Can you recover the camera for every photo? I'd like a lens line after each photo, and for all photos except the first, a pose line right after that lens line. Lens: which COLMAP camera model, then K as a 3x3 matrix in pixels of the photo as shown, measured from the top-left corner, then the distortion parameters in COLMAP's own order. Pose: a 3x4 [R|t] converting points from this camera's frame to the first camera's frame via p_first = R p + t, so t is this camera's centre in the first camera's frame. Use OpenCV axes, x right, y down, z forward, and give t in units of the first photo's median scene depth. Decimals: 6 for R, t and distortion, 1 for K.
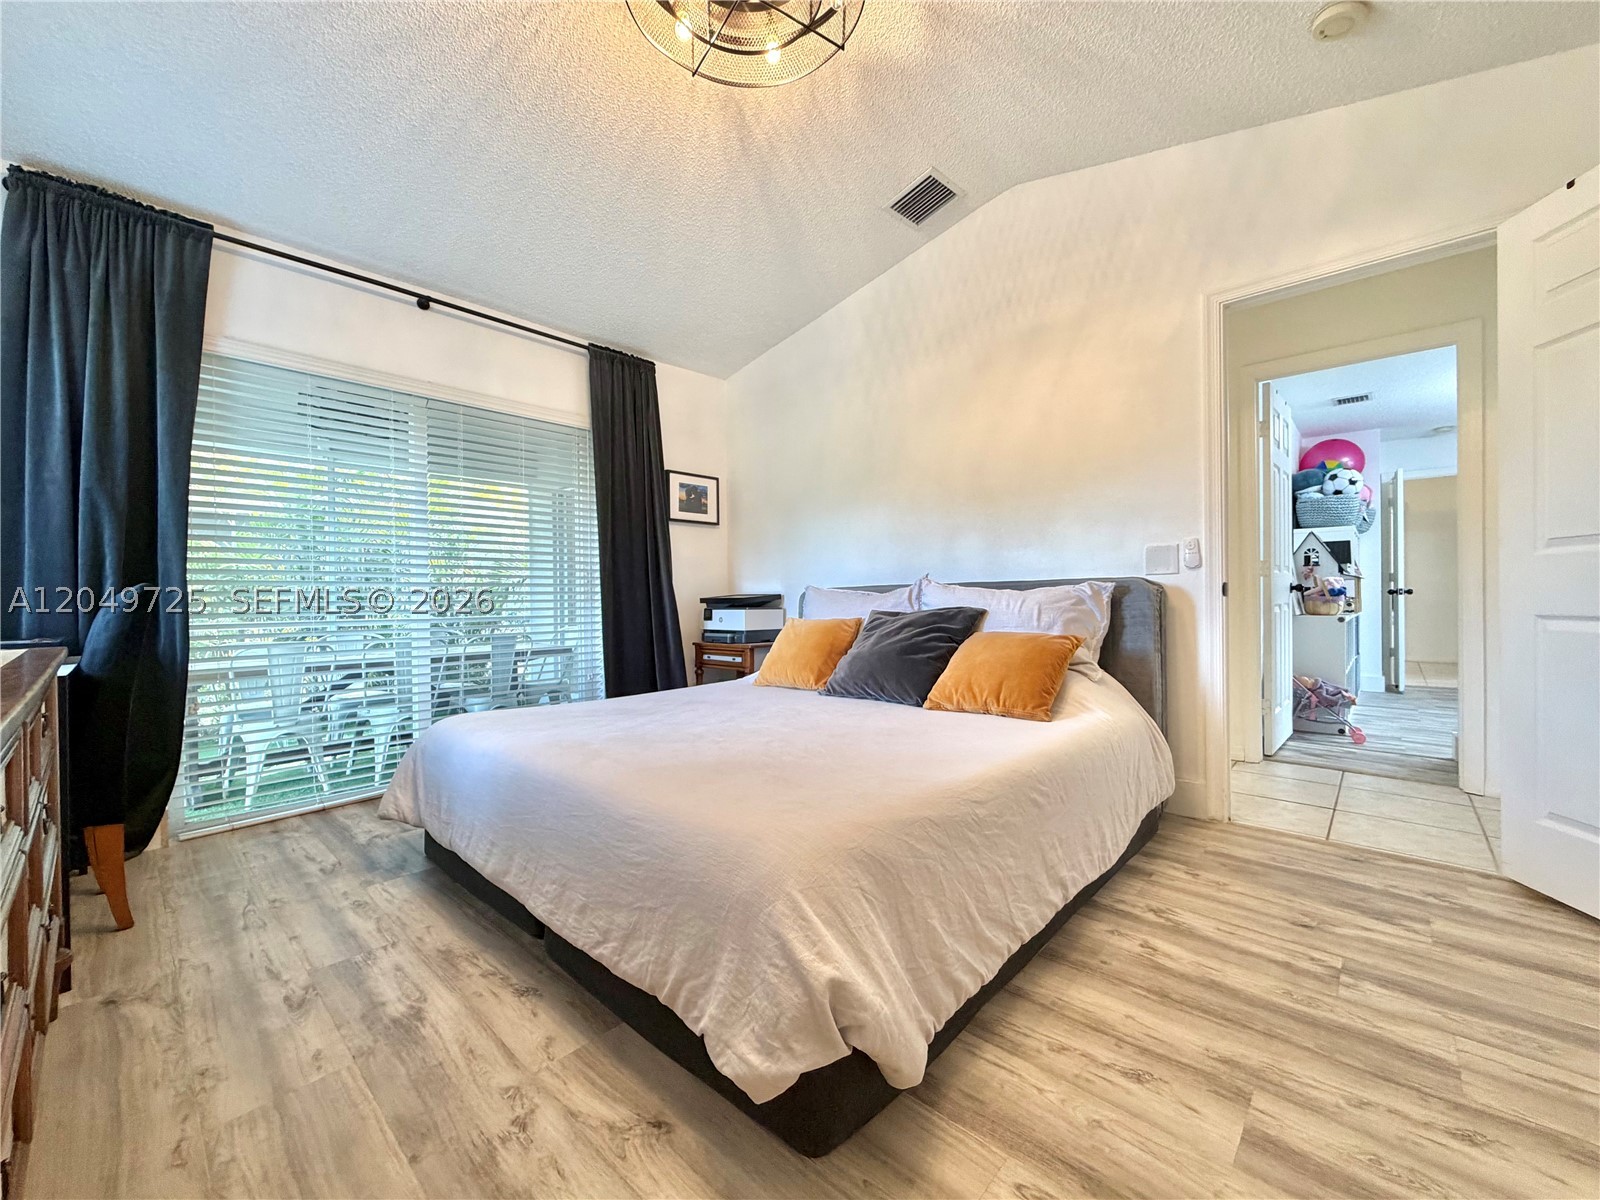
lens RADIAL K [[638.4, 0, 796.7], [0, 638.4, 600.6], [0, 0, 1]] dist [-0.000124, -0.000131]
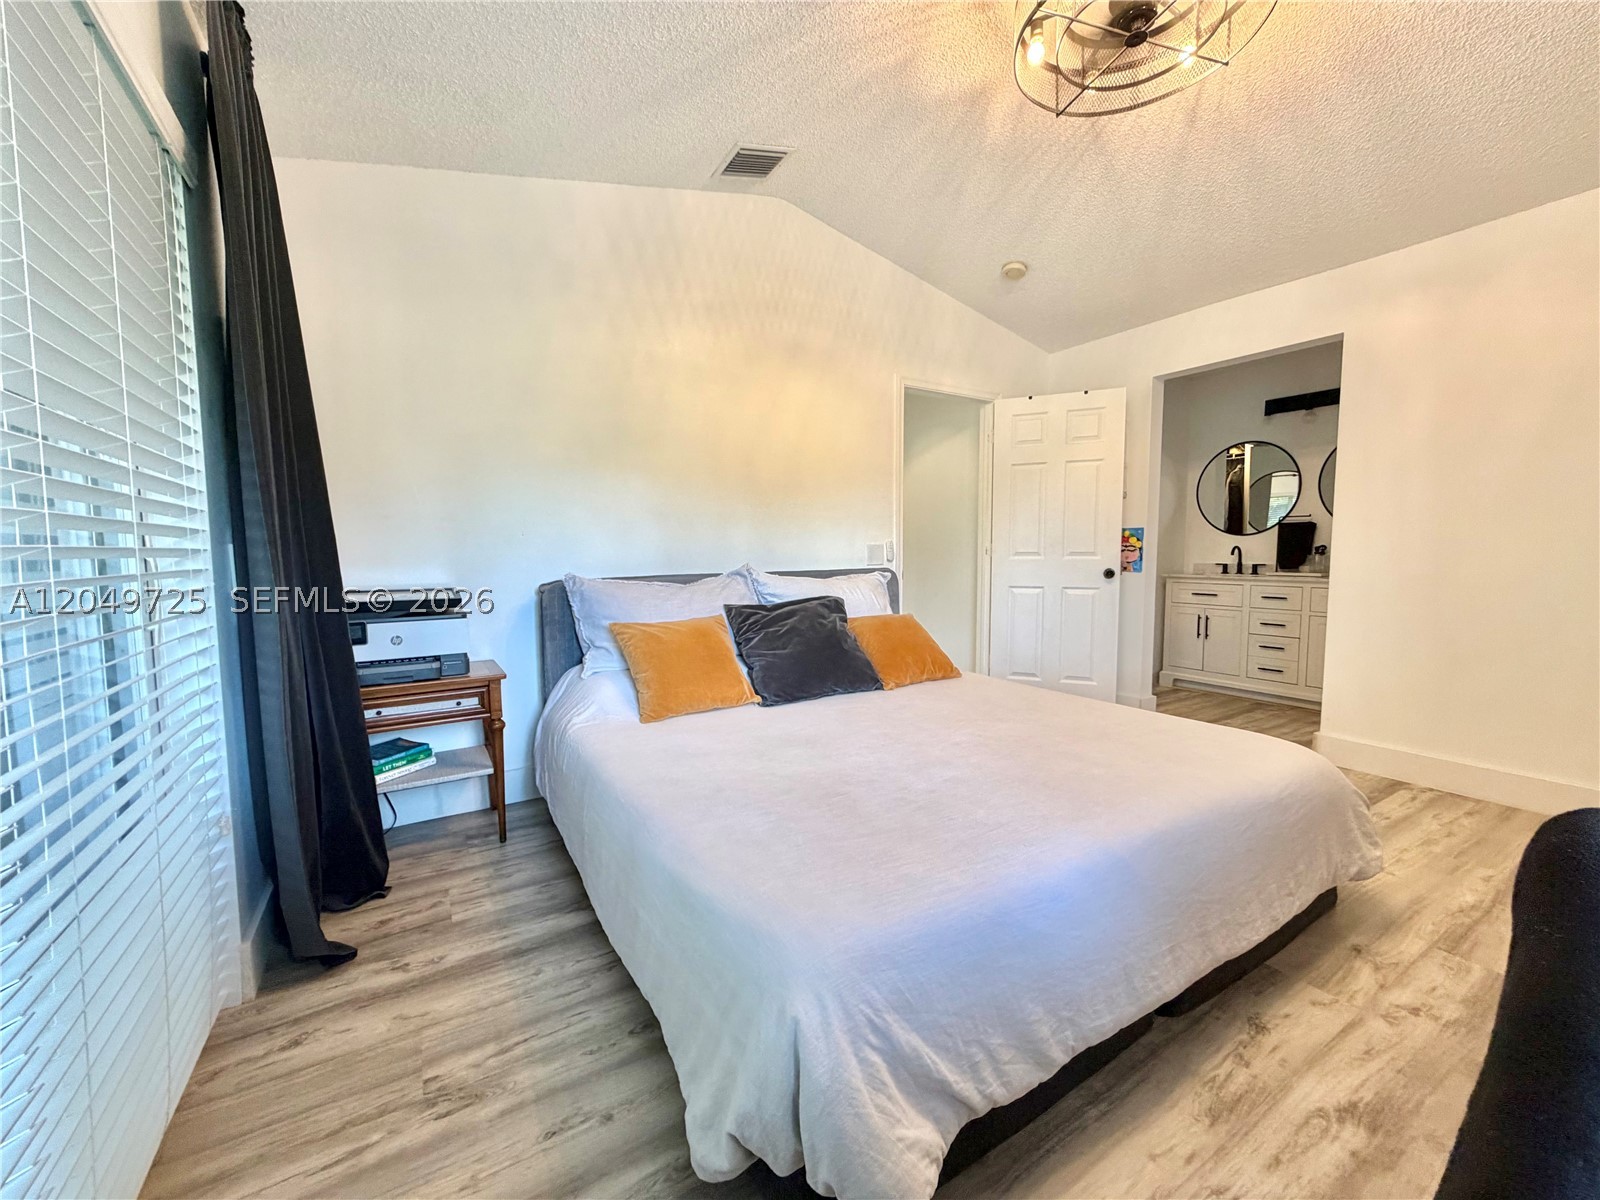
lens RADIAL K [[638.4, 0, 796.7], [0, 638.4, 600.6], [0, 0, 1]] dist [-0.000124, -0.000131]
pose [[0.267821, -0.066835, 0.961148, -1.216164], [0.007459, 0.997705, 0.067299, -0.085310], [-0.963440, -0.010855, 0.267704, 1.149666]]
